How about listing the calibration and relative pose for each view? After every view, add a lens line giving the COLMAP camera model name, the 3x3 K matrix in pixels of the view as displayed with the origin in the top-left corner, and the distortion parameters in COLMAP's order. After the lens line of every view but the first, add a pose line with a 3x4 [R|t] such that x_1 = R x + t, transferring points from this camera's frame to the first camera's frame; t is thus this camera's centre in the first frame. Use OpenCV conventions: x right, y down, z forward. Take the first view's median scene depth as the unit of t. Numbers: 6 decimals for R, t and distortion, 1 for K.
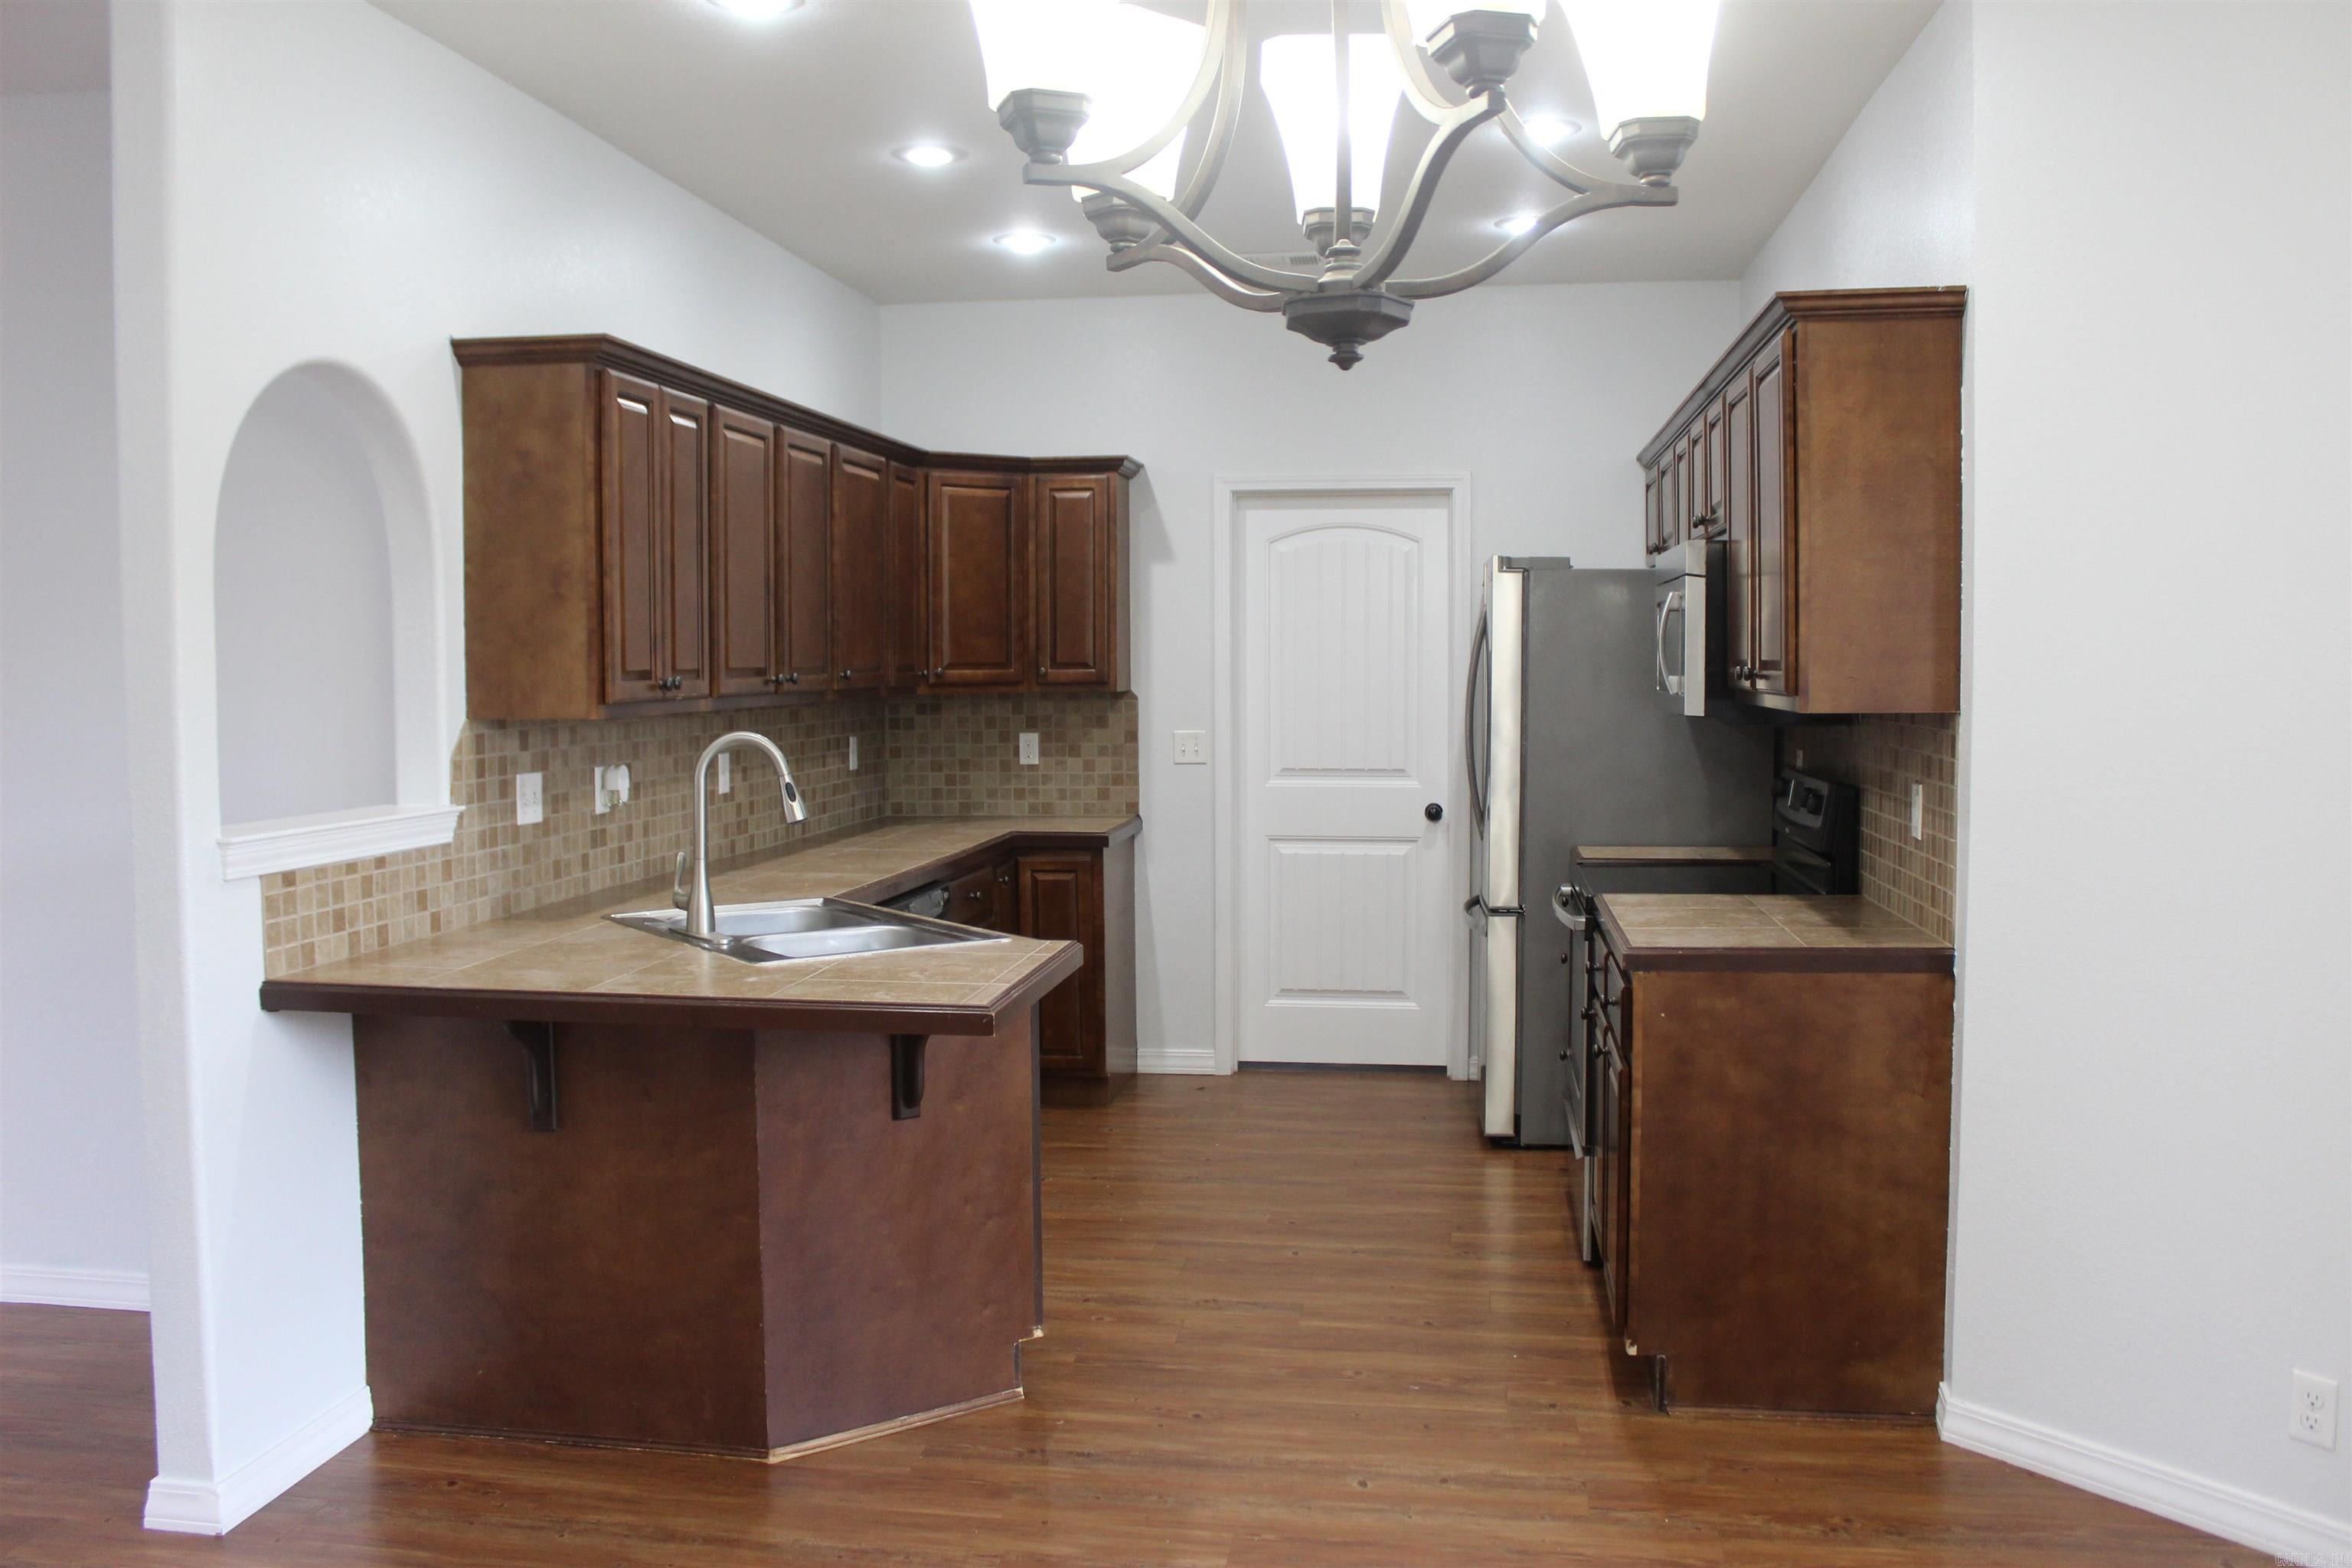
lens RADIAL K [[2048.9, 0, 1176.0], [0, 2048.9, 784.0], [0, 0, 1]] dist [-0.009426, -0.003394]
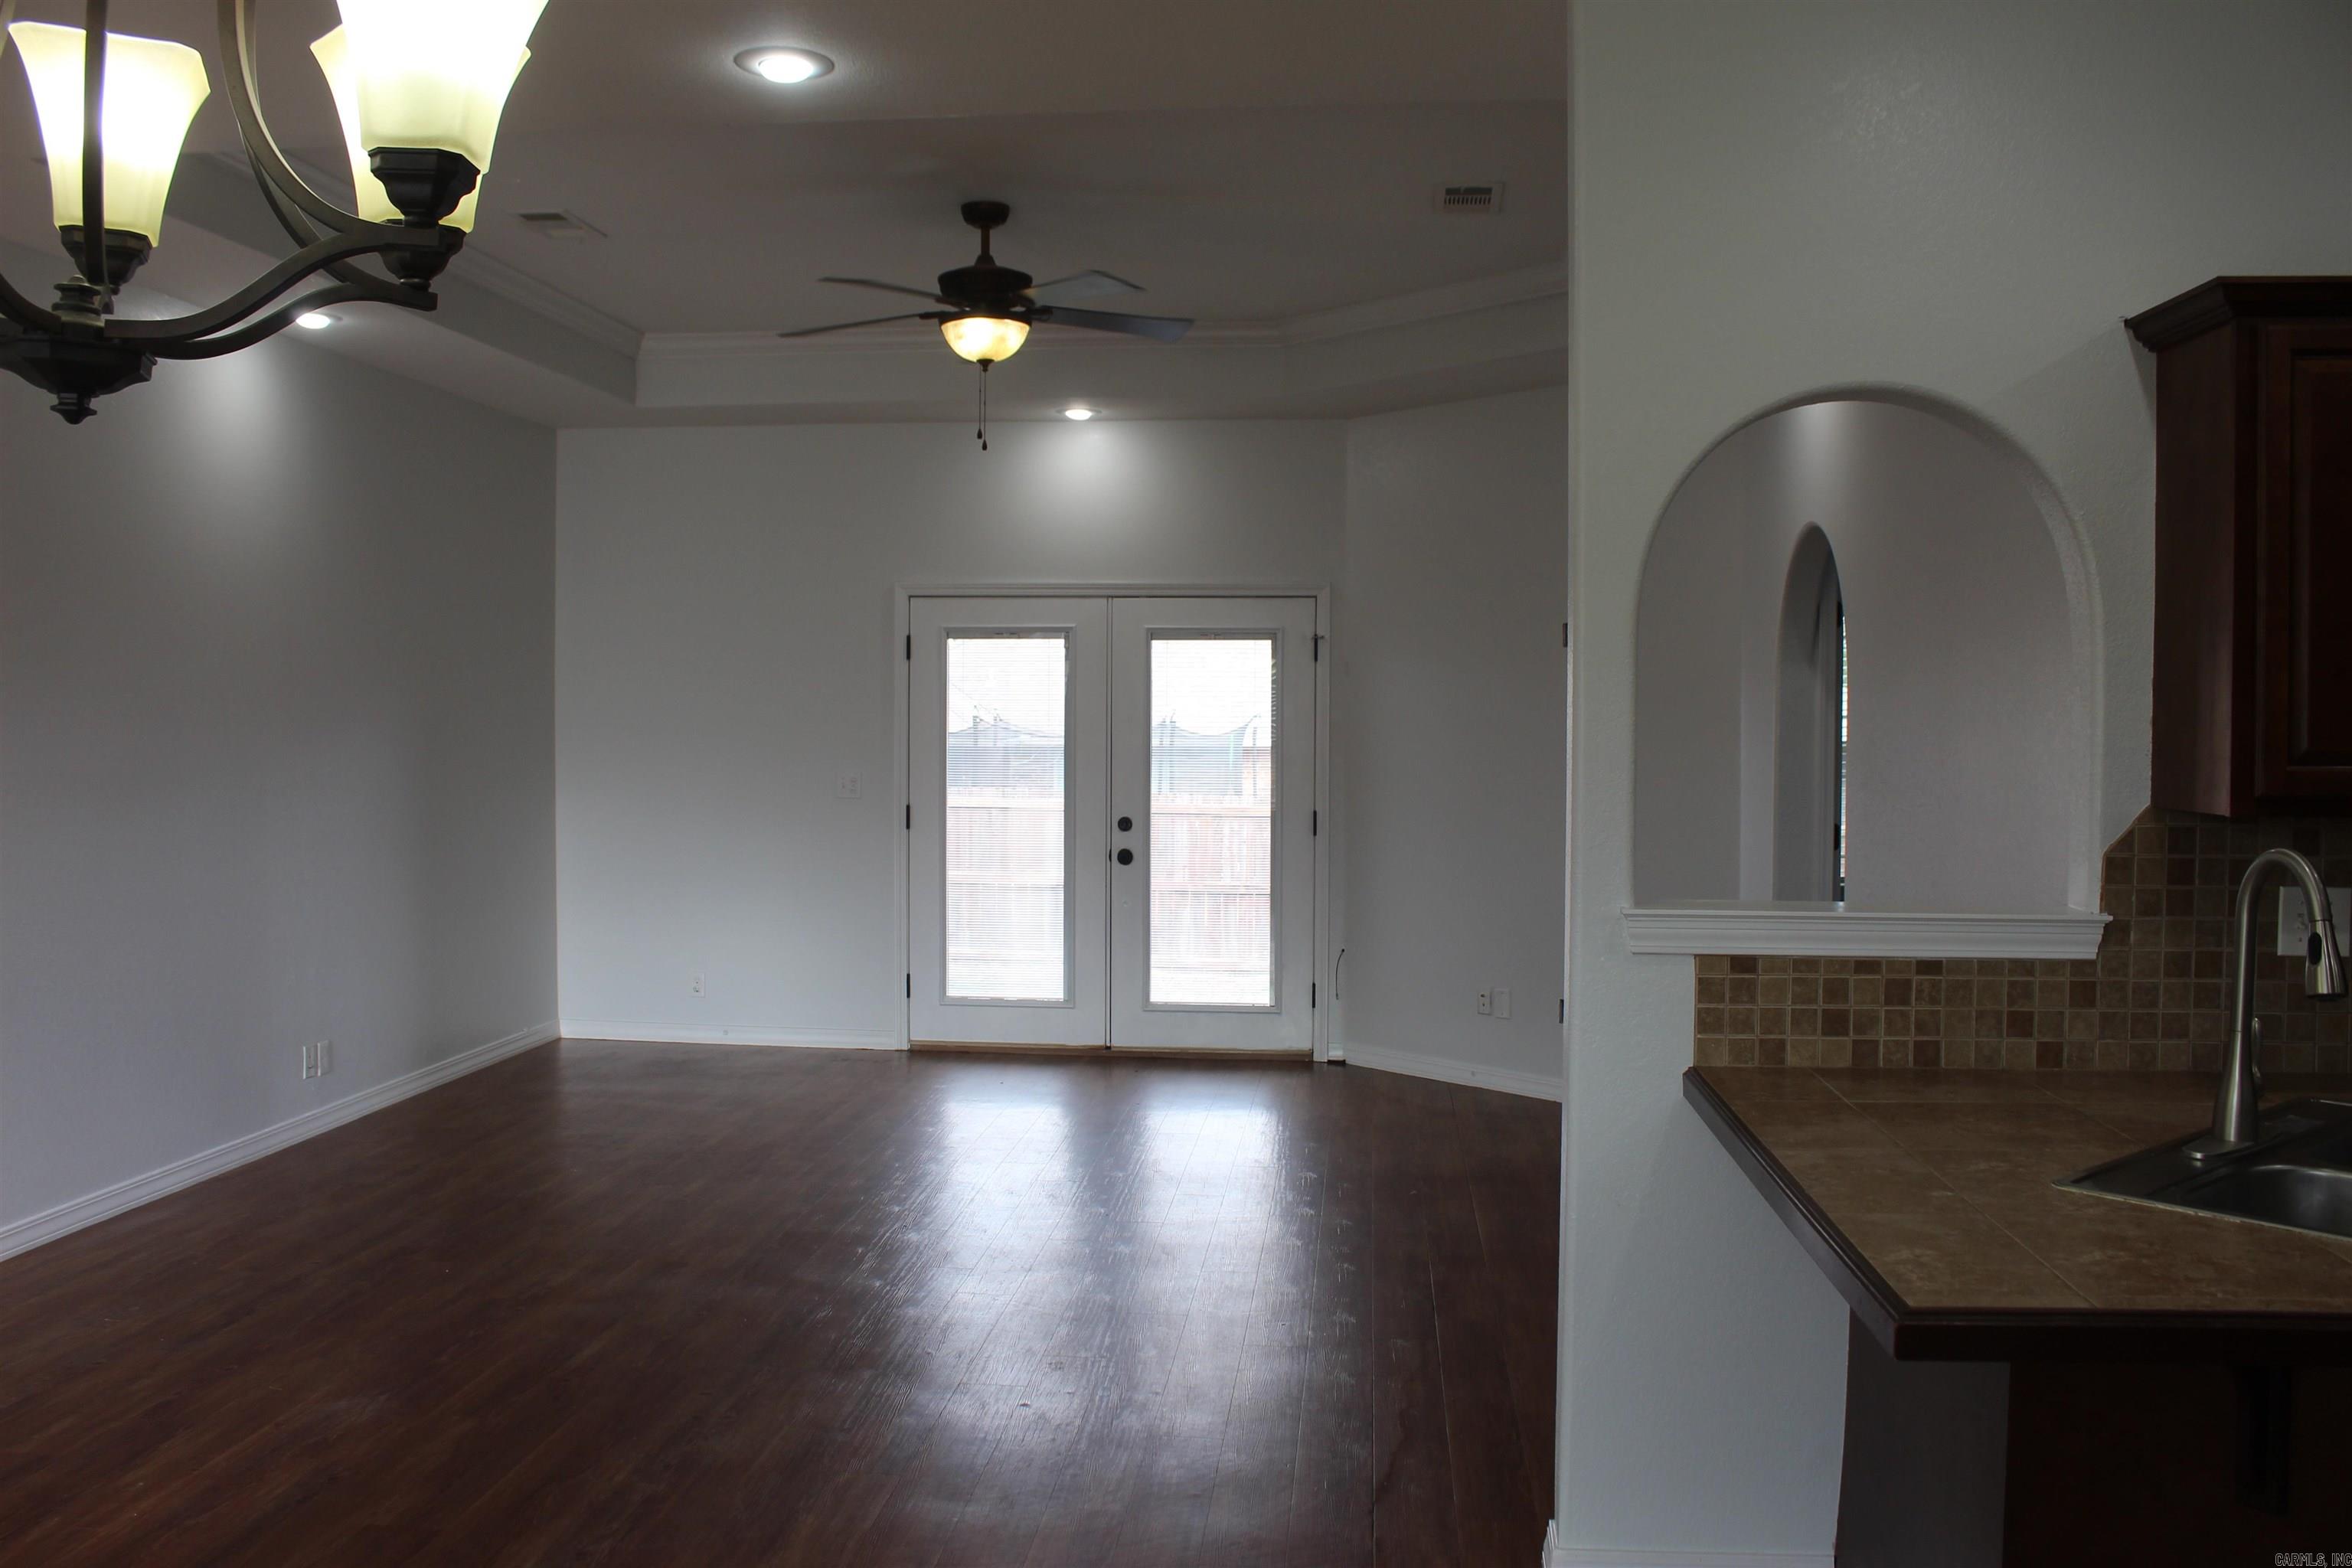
lens RADIAL K [[2048.9, 0, 1176.0], [0, 2048.9, 784.0], [0, 0, 1]] dist [-0.009426, -0.003394]
pose [[0.053514, 0.036065, -0.997916, 0.438598], [-0.062767, 0.997493, 0.032683, -0.045630], [0.996592, 0.060887, 0.055644, 0.638073]]
